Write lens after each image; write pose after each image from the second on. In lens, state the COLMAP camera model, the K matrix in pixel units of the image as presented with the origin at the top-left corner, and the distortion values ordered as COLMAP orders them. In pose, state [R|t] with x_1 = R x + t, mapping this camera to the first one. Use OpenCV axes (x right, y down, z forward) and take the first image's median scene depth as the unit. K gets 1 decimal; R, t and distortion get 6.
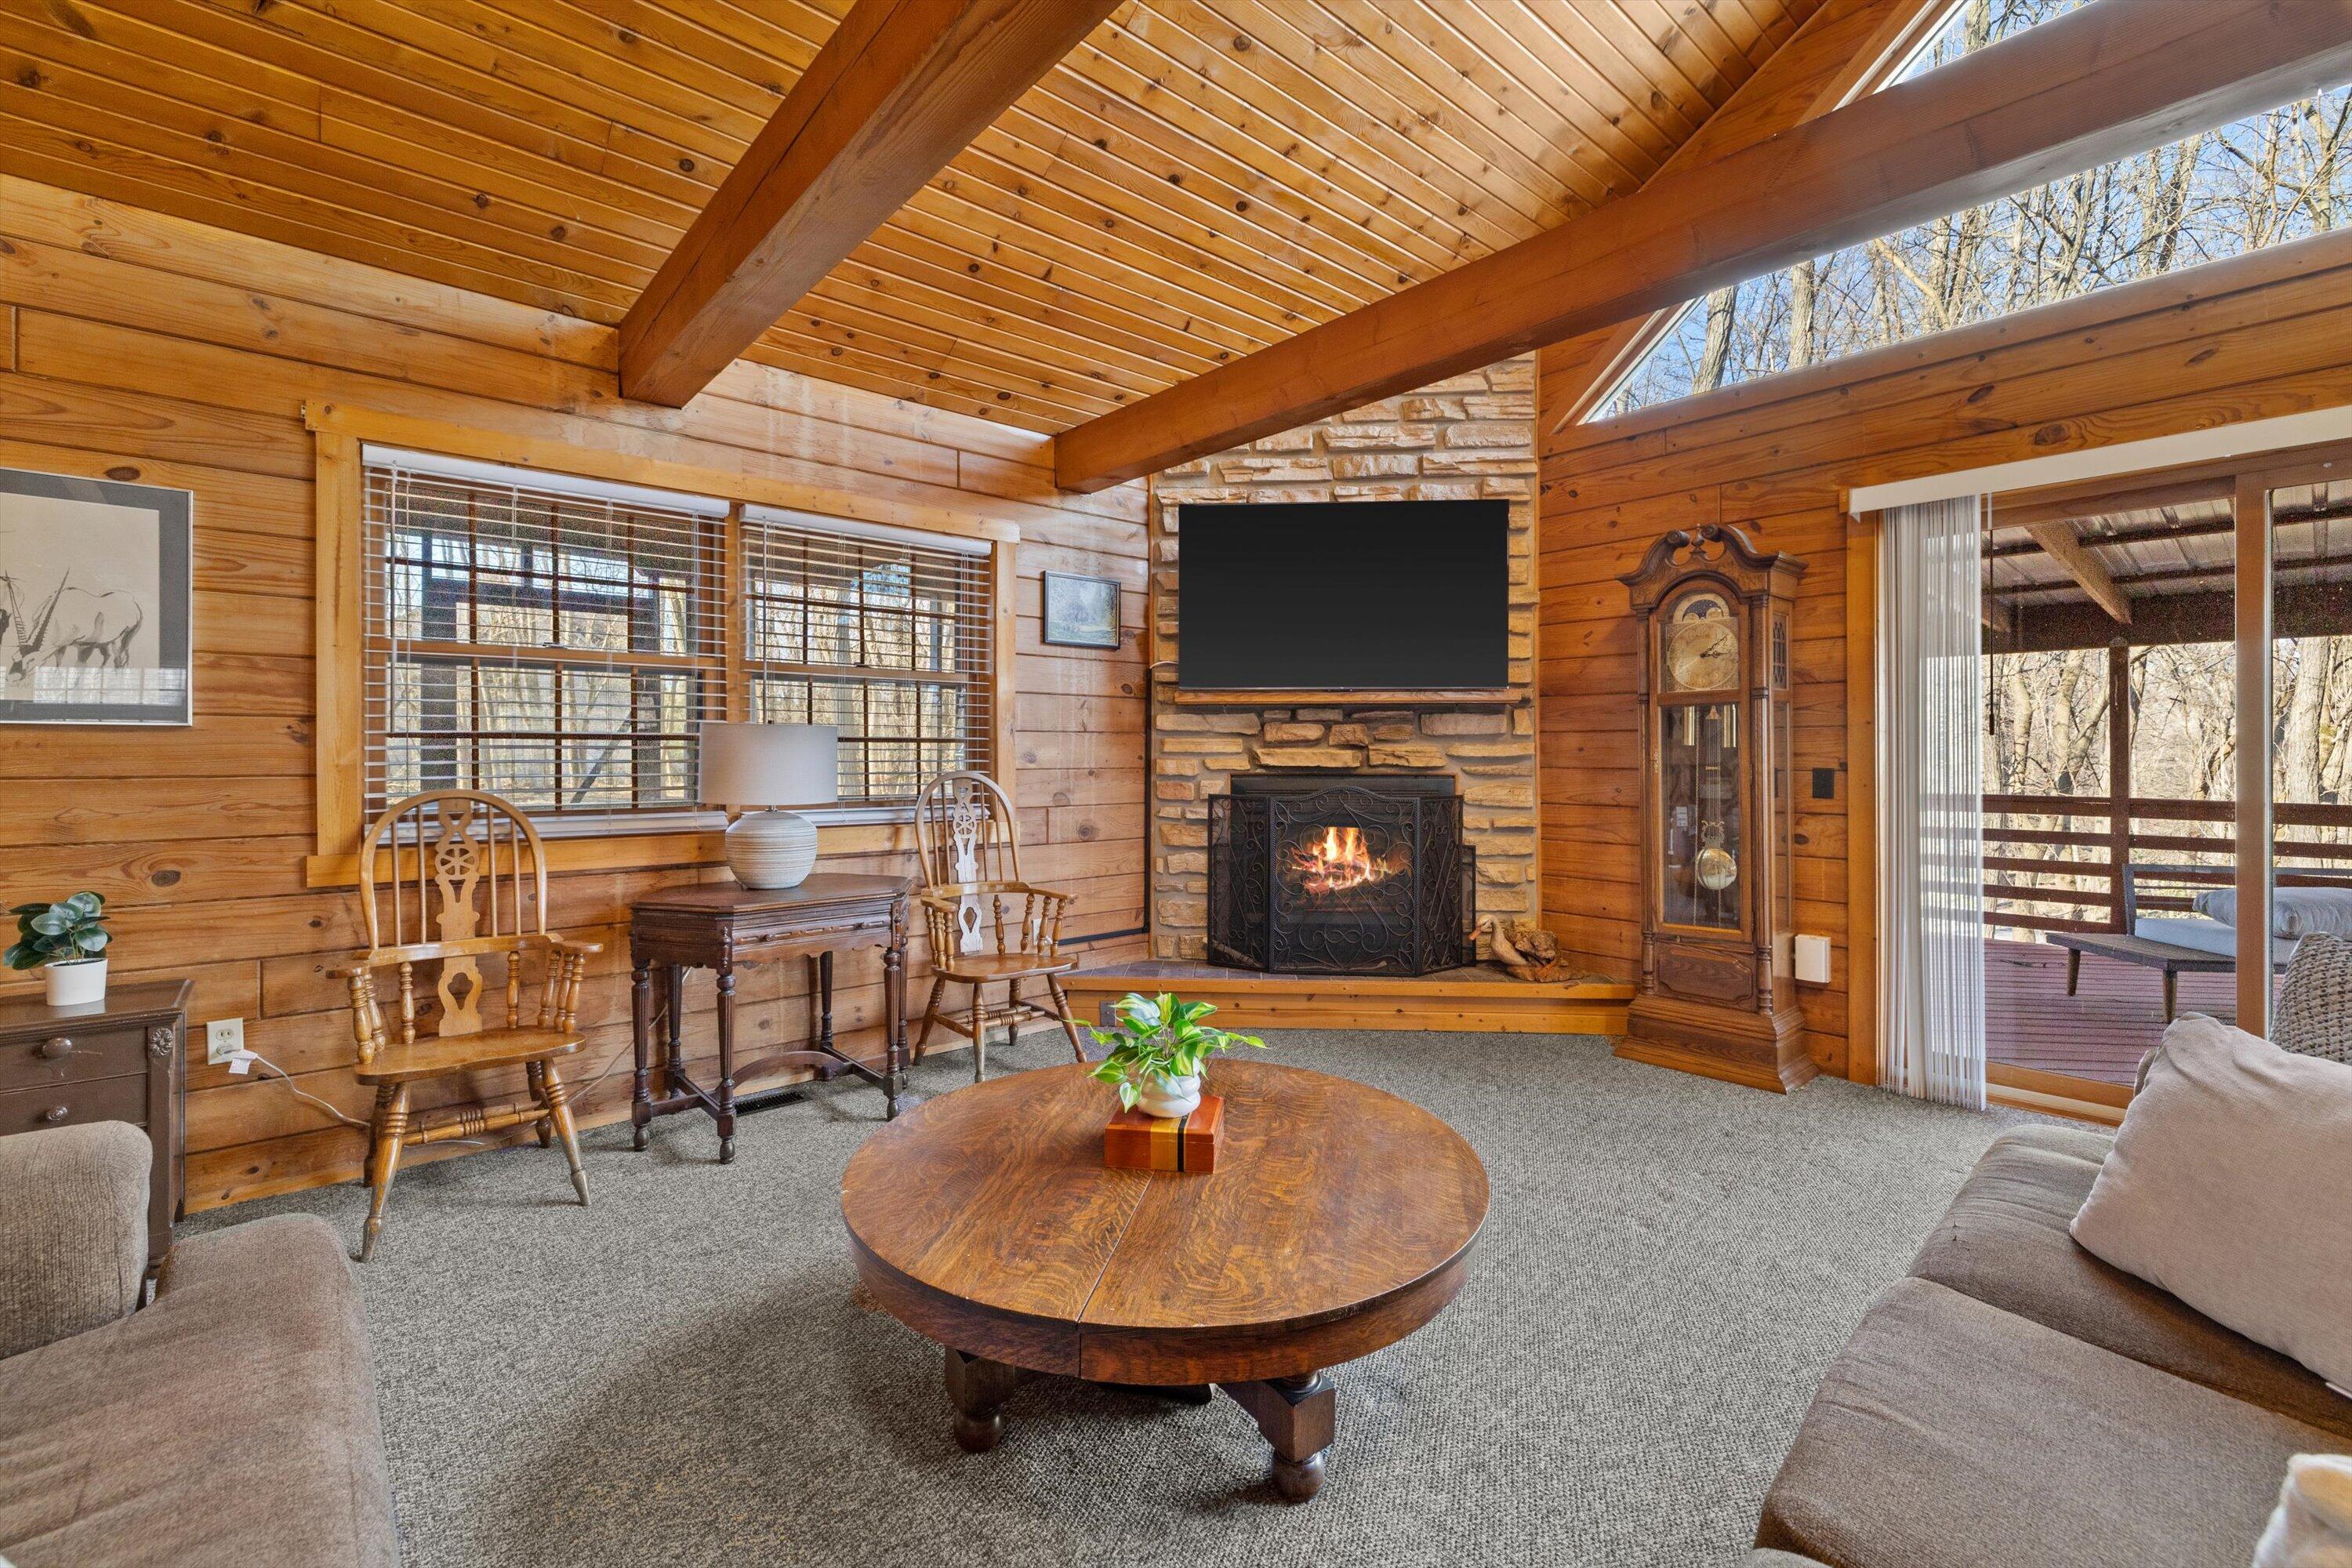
lens RADIAL K [[1016.5, 0, 1171.5], [0, 1016.5, 738.0], [0, 0, 1]] dist [-0.001033, 0.000026]
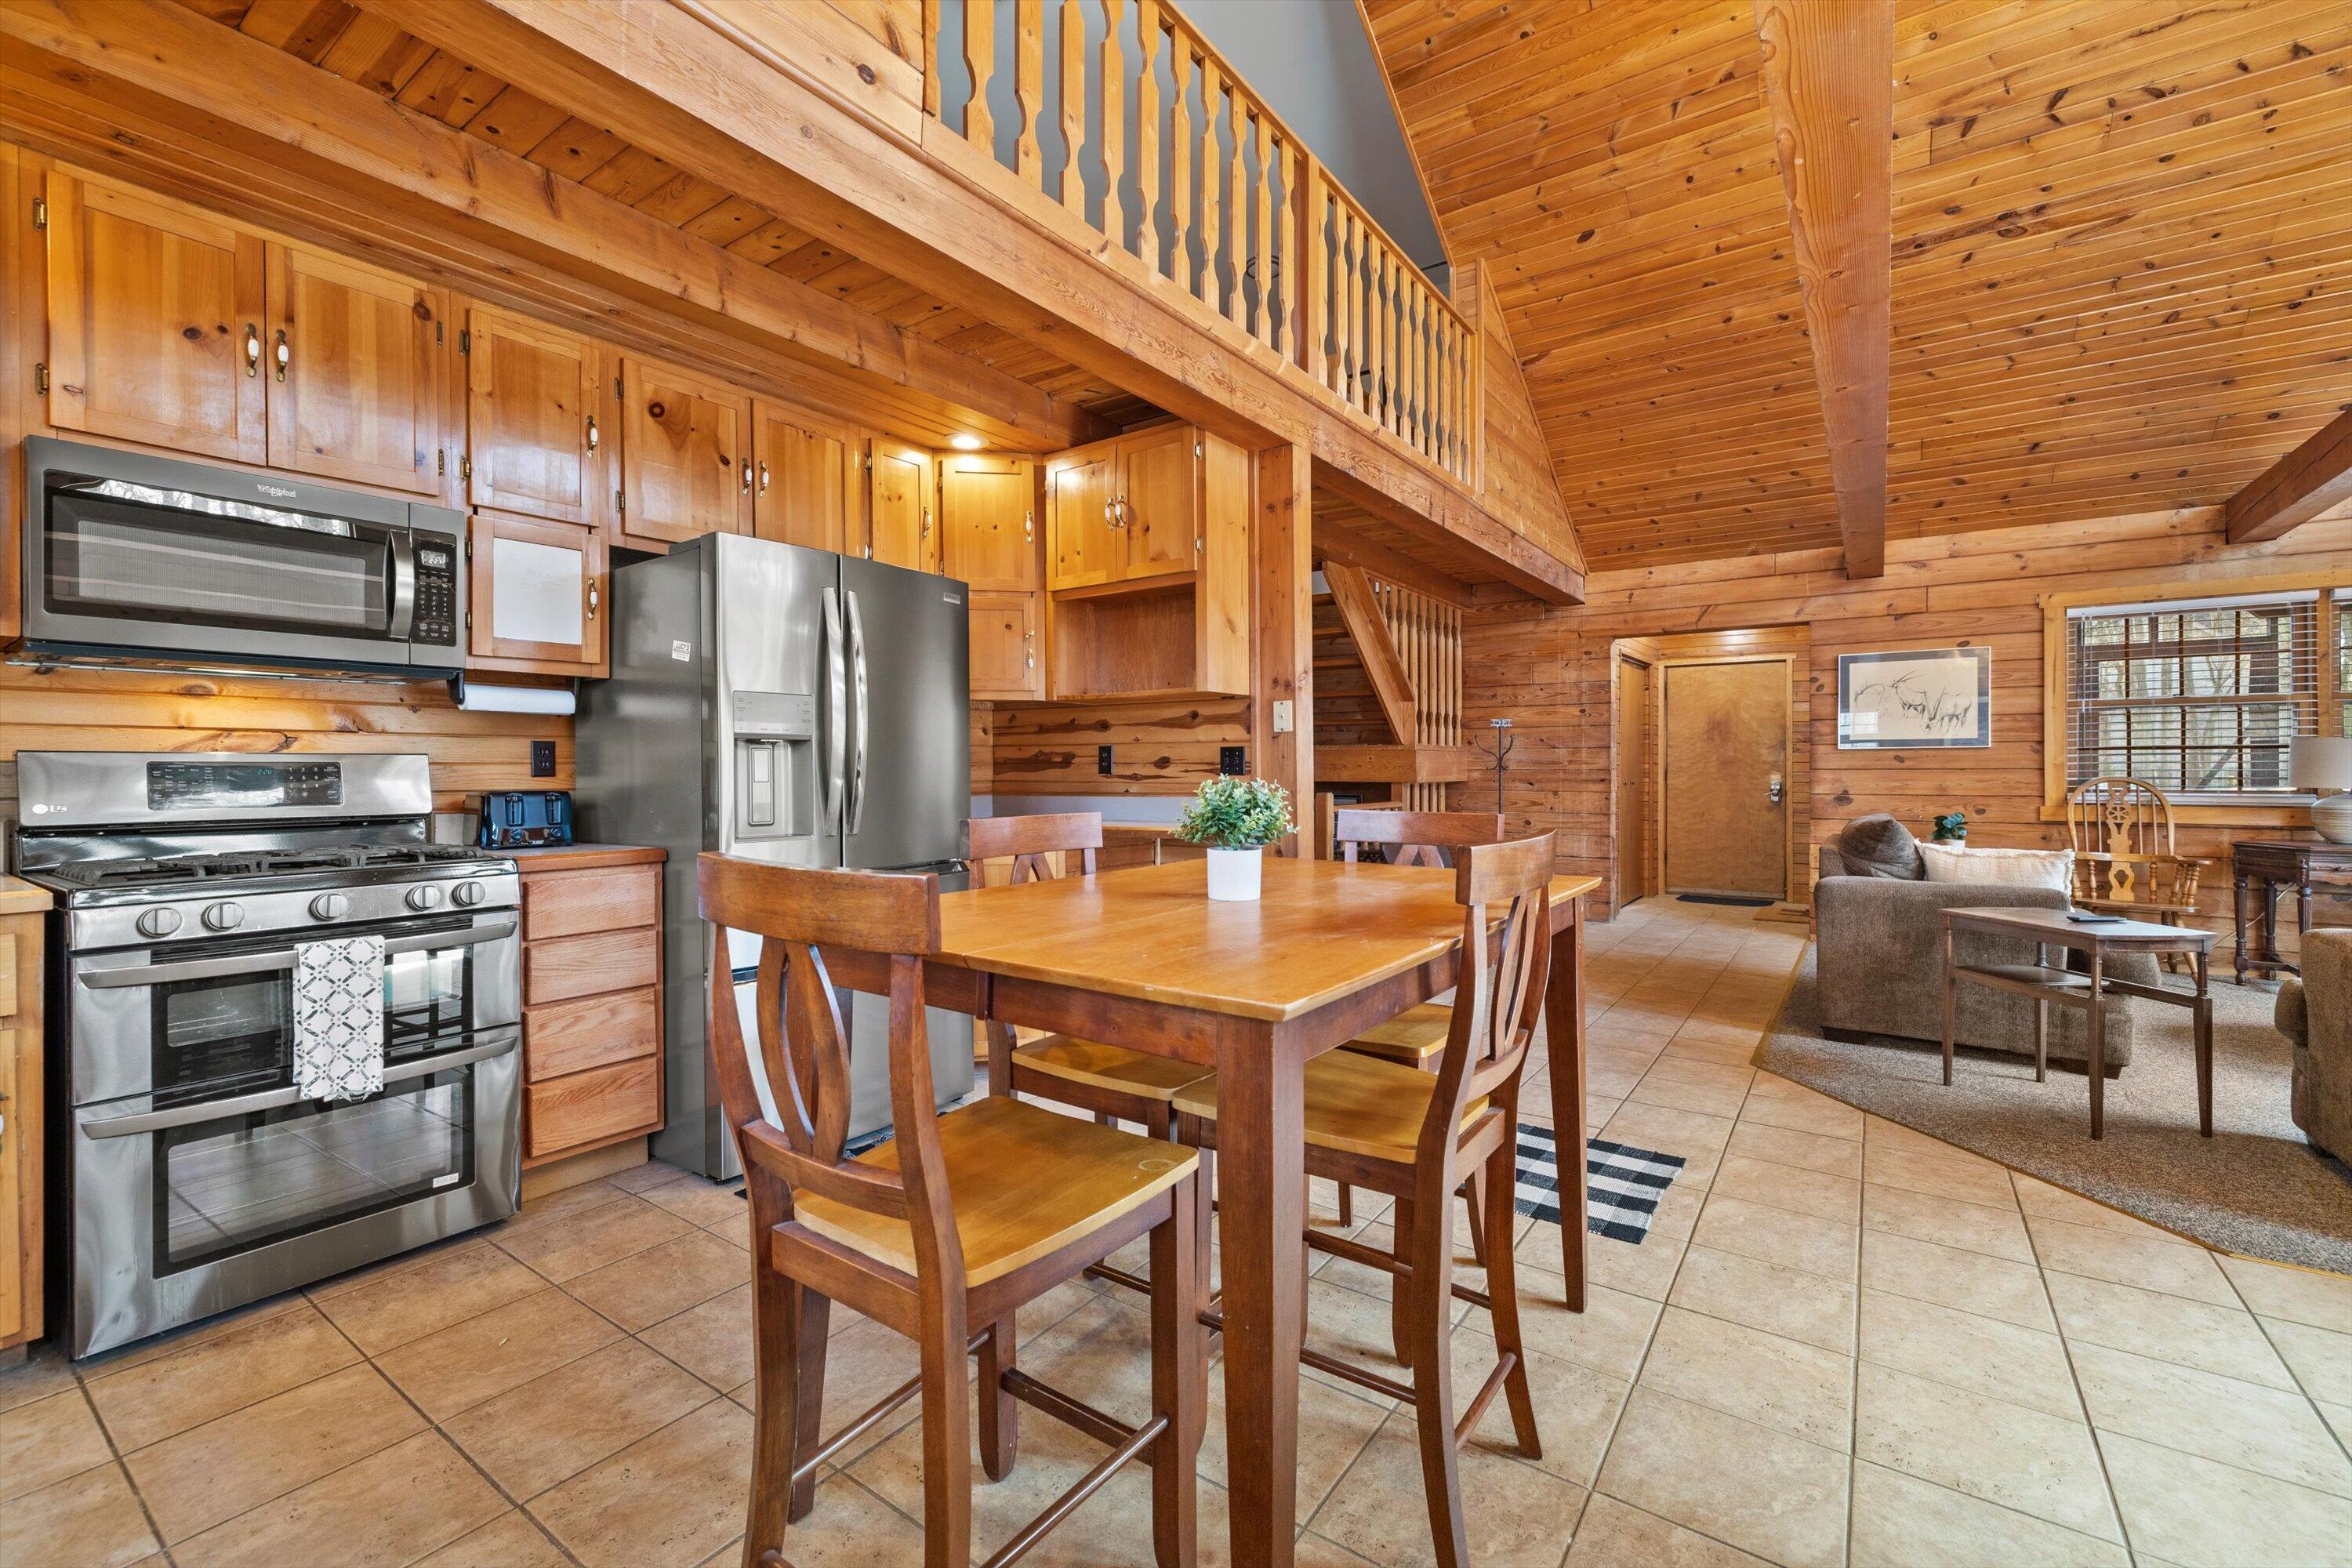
lens RADIAL K [[995.7, 0, 1176.0], [0, 995.7, 784.0], [0, 0, 1]] dist [-0.000603, 0.000044]
pose [[0.232767, 0.009653, -0.972485, 0.736982], [0.014318, 0.999808, 0.013351, 0.013992], [0.972427, -0.017031, 0.232584, -1.210872]]
